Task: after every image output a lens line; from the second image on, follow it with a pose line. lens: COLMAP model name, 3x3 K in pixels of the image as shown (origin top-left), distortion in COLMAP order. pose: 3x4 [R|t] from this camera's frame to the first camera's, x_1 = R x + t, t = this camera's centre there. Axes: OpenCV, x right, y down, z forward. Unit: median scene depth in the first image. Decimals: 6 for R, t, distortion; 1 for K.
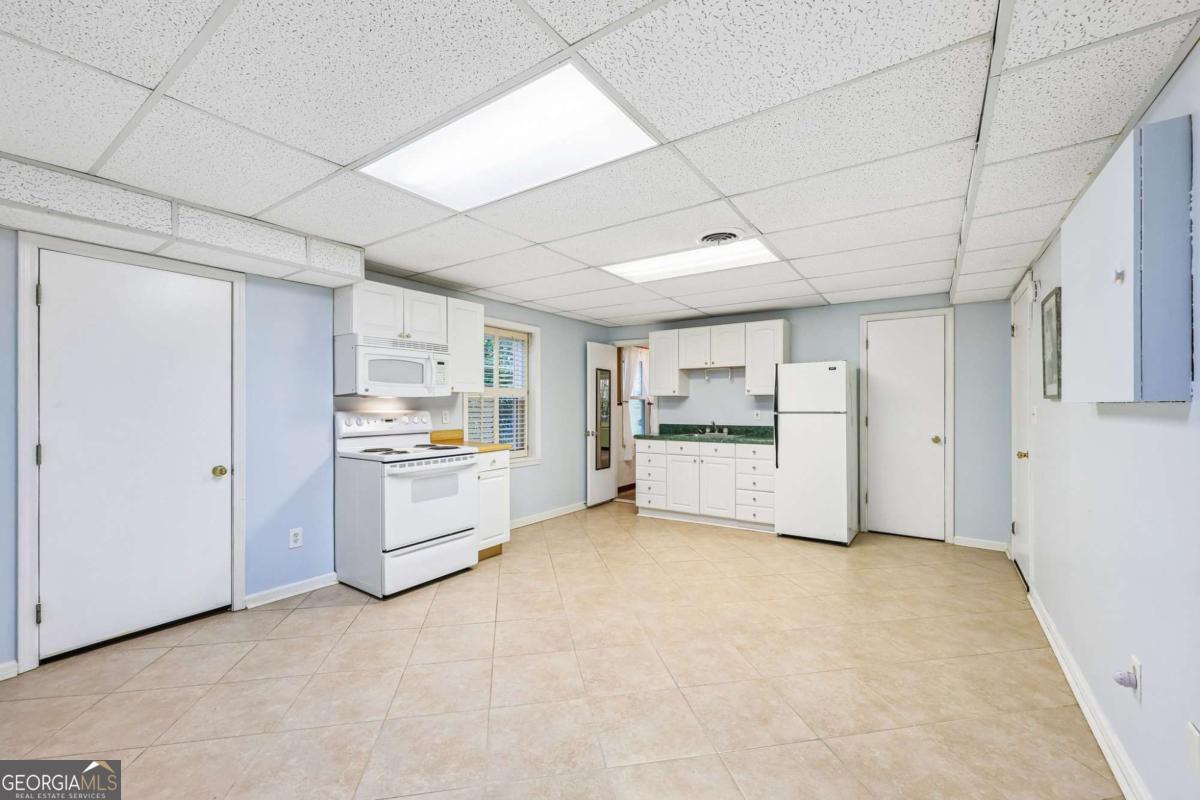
lens RADIAL K [[477.4, 0, 597.0], [0, 477.4, 400.5], [0, 0, 1]] dist [-0.002105, -0.000381]
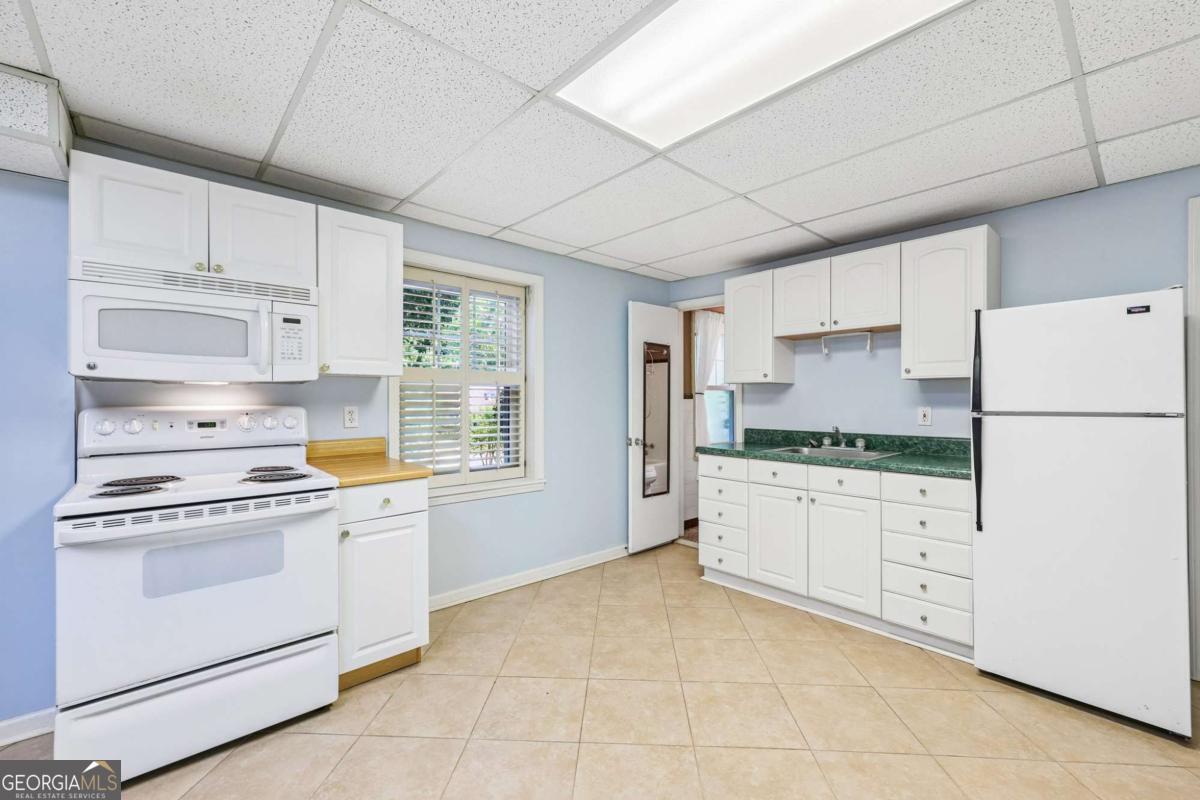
lens RADIAL K [[490.2, 0, 598.3], [0, 490.2, 397.5], [0, 0, 1]] dist [0.001054, 0.000061]
pose [[0.973526, -0.000621, -0.228576, 0.103815], [0.001895, 0.999984, 0.005356, 0.005587], [0.228569, -0.005647, 0.973511, 0.378346]]
